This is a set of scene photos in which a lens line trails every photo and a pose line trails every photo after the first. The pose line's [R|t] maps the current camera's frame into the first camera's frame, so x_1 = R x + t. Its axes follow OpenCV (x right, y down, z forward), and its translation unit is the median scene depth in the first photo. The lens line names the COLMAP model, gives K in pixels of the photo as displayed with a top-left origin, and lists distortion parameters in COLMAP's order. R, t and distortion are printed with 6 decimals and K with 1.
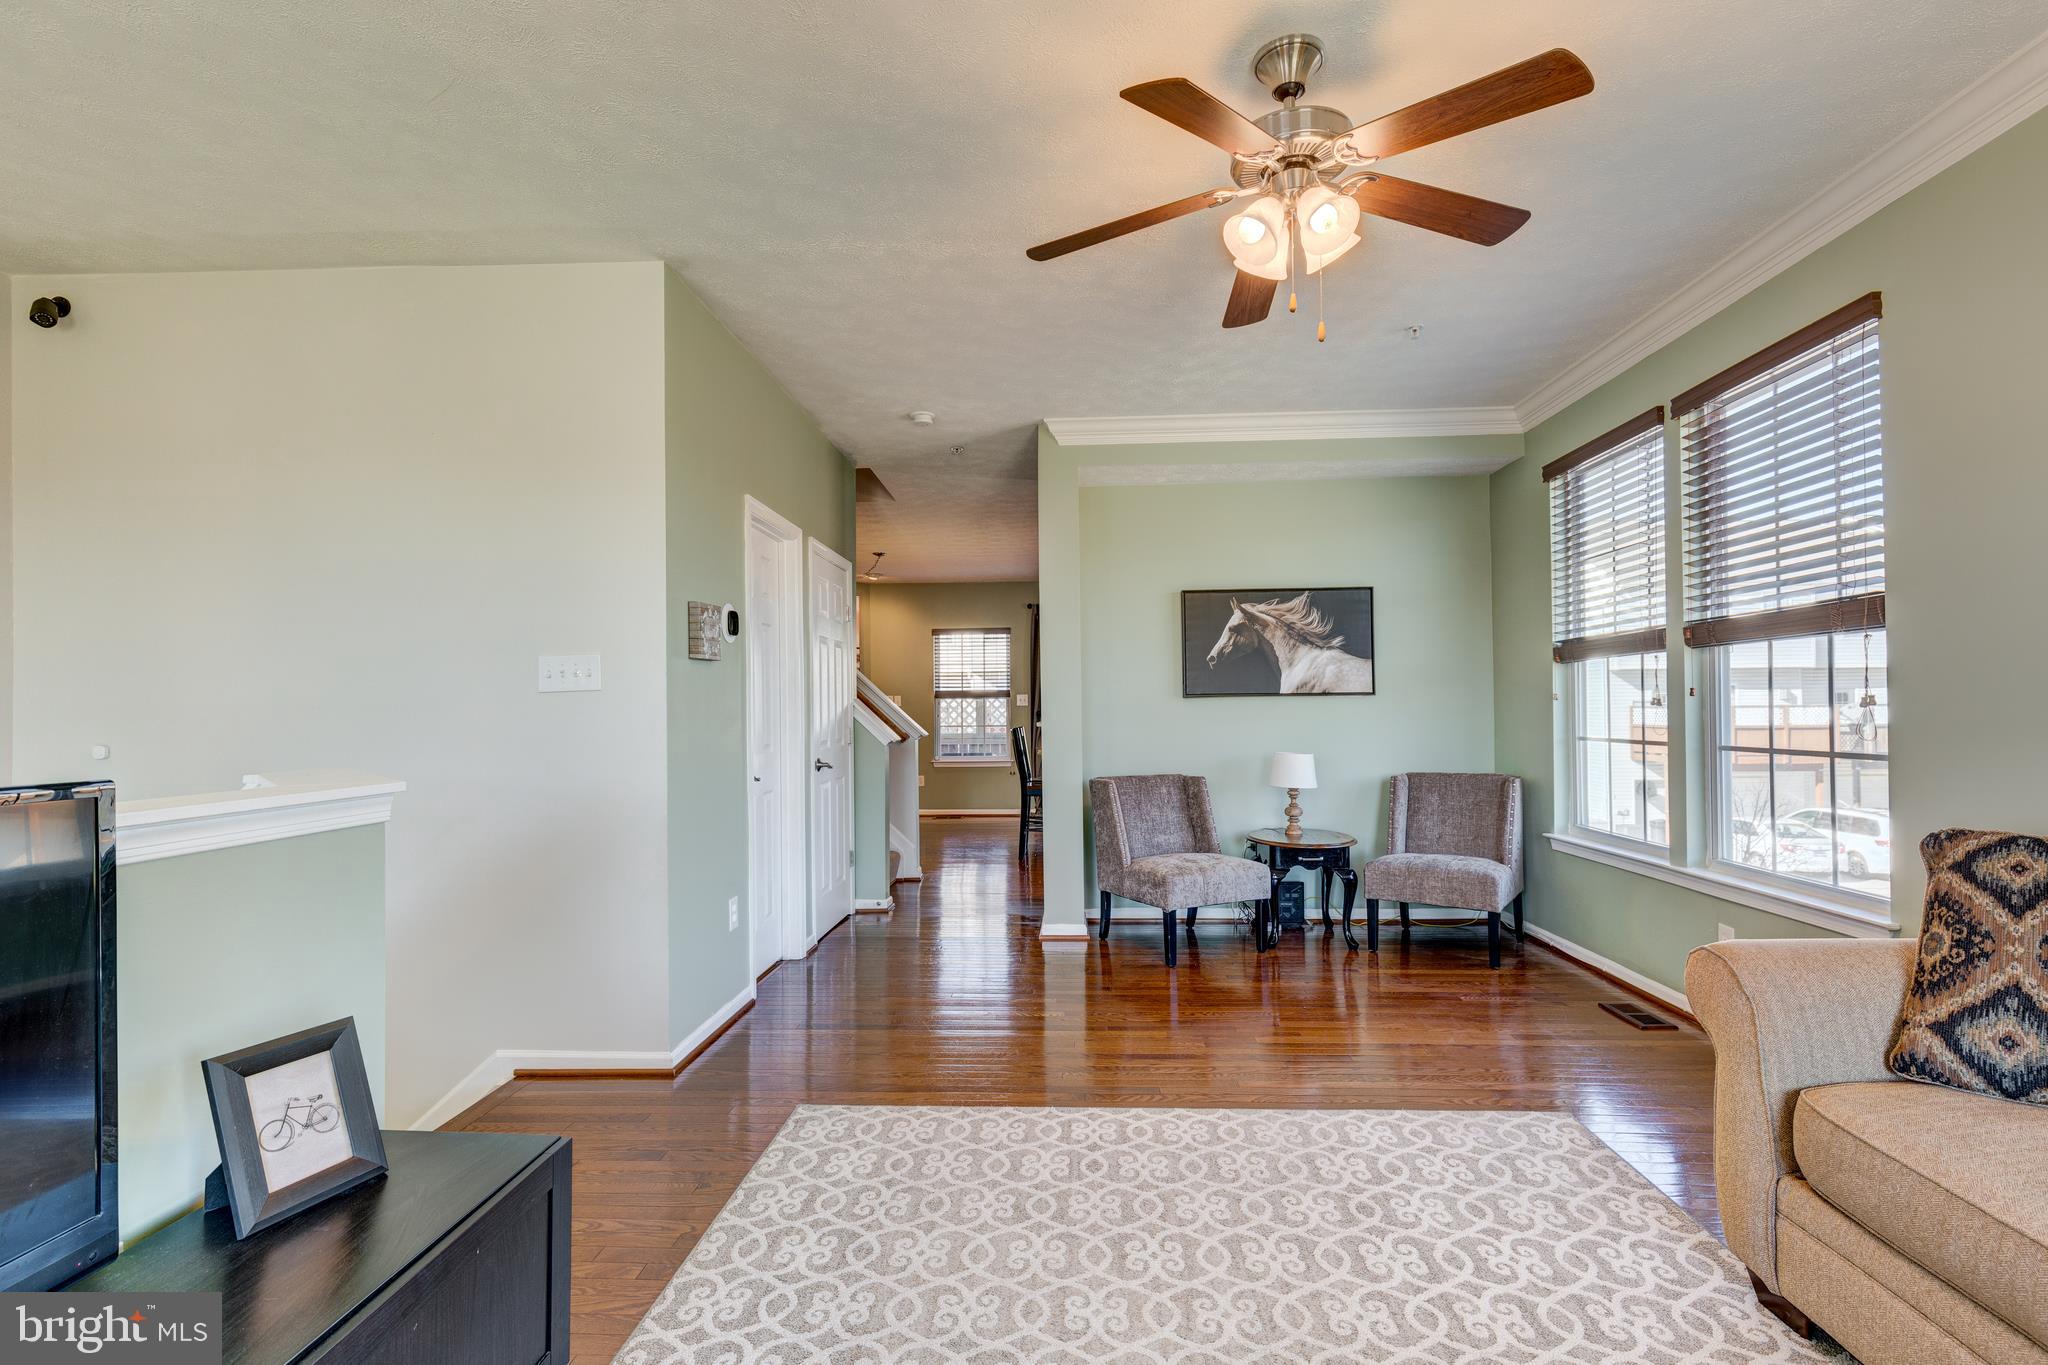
lens RADIAL K [[940.3, 0, 1054.7], [0, 940.3, 701.5], [0, 0, 1]] dist [0.009295, -0.000346]
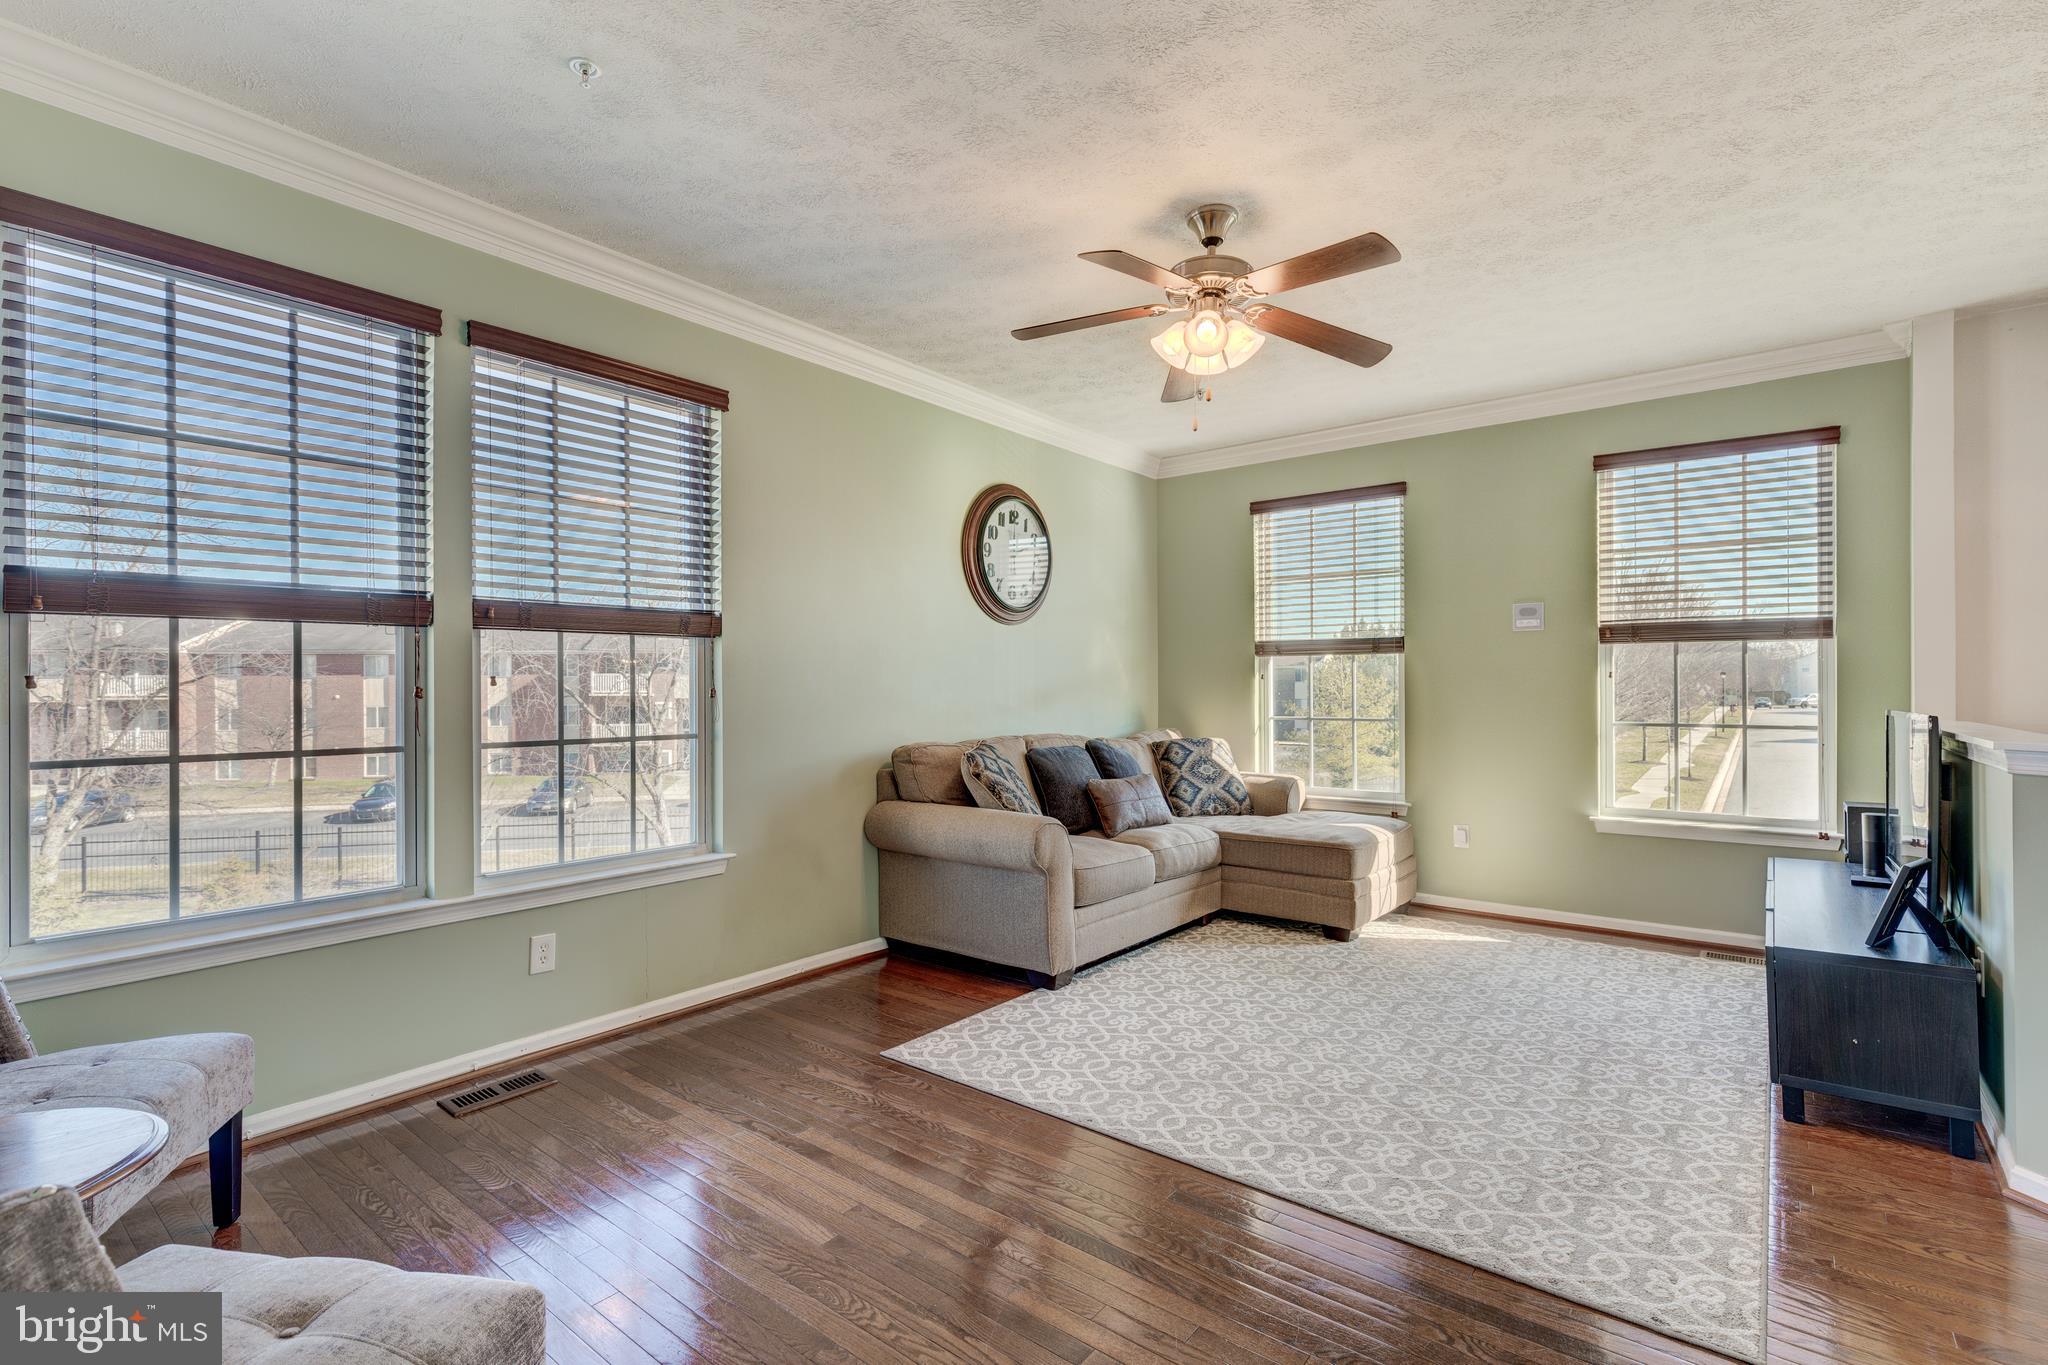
lens RADIAL K [[933.4, 0, 1028.7], [0, 933.4, 687.4], [0, 0, 1]] dist [0.001999, -0.000305]
pose [[-0.803069, 0.011374, 0.595777, -0.304587], [0.007190, 0.999930, -0.009398, 0.009547], [-0.595842, -0.003264, -0.803095, 2.034411]]
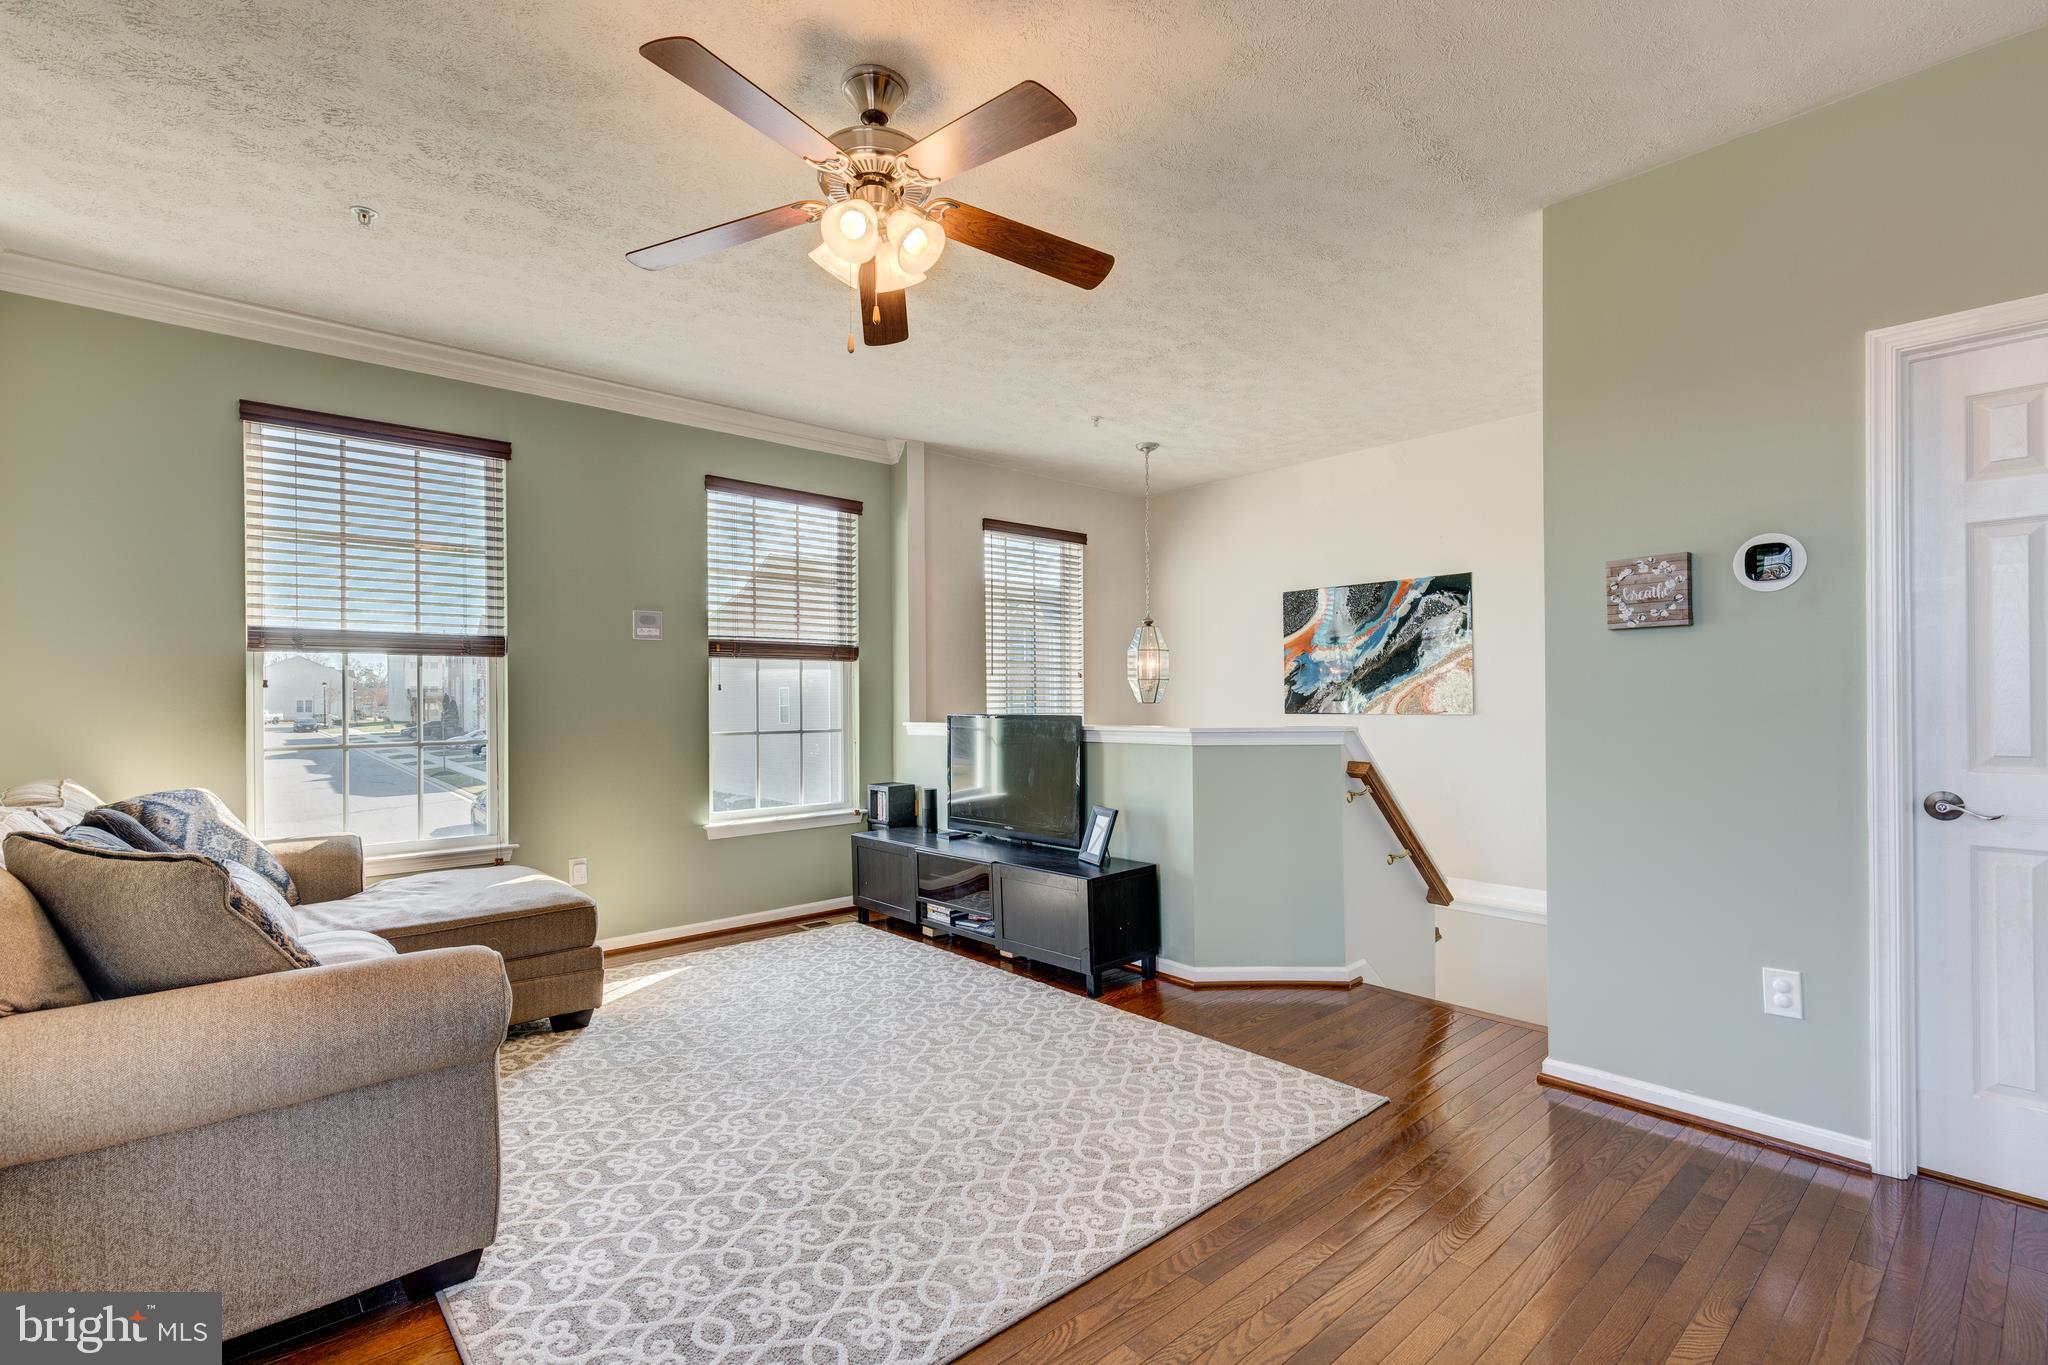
lens RADIAL K [[933.4, 0, 1028.7], [0, 933.4, 687.4], [0, 0, 1]] dist [0.001999, -0.000305]
pose [[-0.721792, 0.004647, -0.692094, 0.787390], [0.013738, 0.999877, -0.007614, -0.000543], [0.691973, -0.015004, -0.721767, 1.695589]]
